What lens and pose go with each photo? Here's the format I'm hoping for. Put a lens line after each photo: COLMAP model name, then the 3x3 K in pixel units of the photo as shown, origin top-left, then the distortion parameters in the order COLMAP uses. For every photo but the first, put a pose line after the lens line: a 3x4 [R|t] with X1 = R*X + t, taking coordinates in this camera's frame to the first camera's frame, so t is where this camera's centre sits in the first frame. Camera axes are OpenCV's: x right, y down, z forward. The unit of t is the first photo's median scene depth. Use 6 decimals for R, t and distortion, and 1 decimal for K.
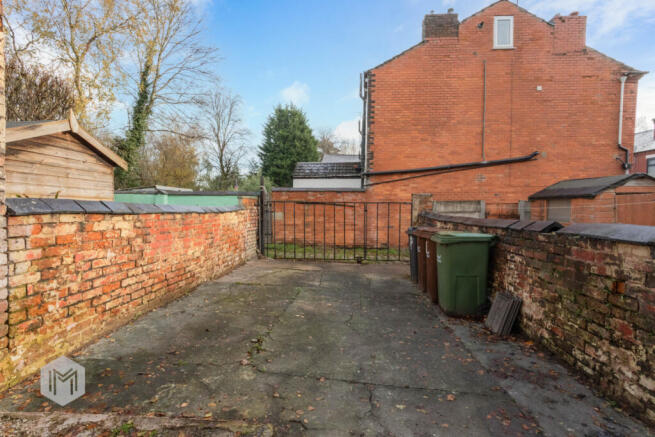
lens RADIAL K [[319.1, 0, 328.8], [0, 319.1, 221.5], [0, 0, 1]] dist [-0.003488, 0.000019]
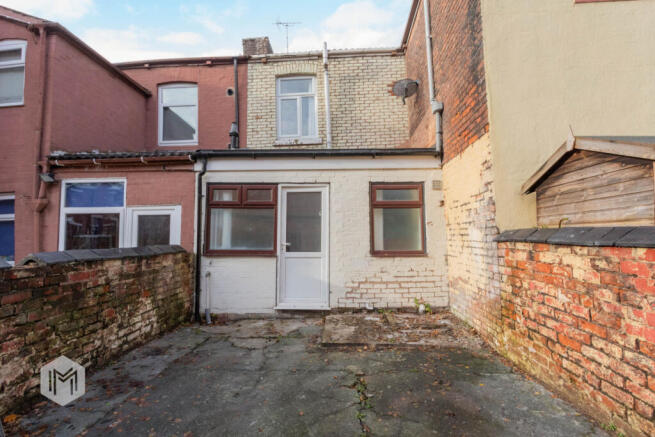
lens RADIAL K [[319.1, 0, 328.8], [0, 319.1, 221.5], [0, 0, 1]] dist [-0.003488, 0.000019]
pose [[-0.999975, 0.002610, -0.006591, -0.124665], [0.002694, 0.999915, -0.012724, -0.074287], [0.006557, -0.012742, -0.999897, 1.879923]]
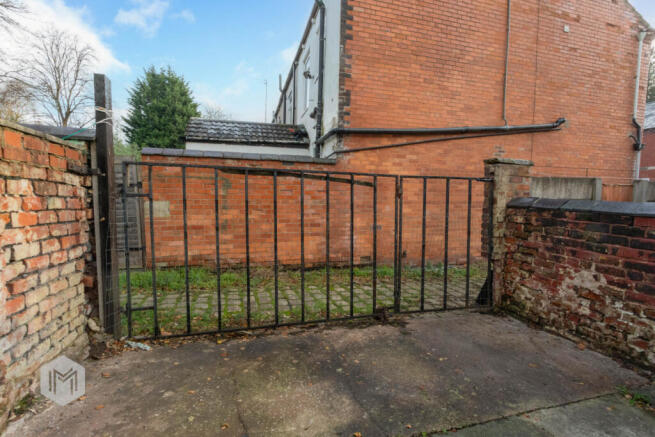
lens RADIAL K [[319.1, 0, 328.8], [0, 319.1, 221.5], [0, 0, 1]] dist [-0.003488, 0.000019]
pose [[0.940158, -0.015676, 0.340378, -0.086430], [0.008117, 0.999688, 0.023618, -0.008278], [-0.340642, -0.019442, 0.939992, 0.494573]]
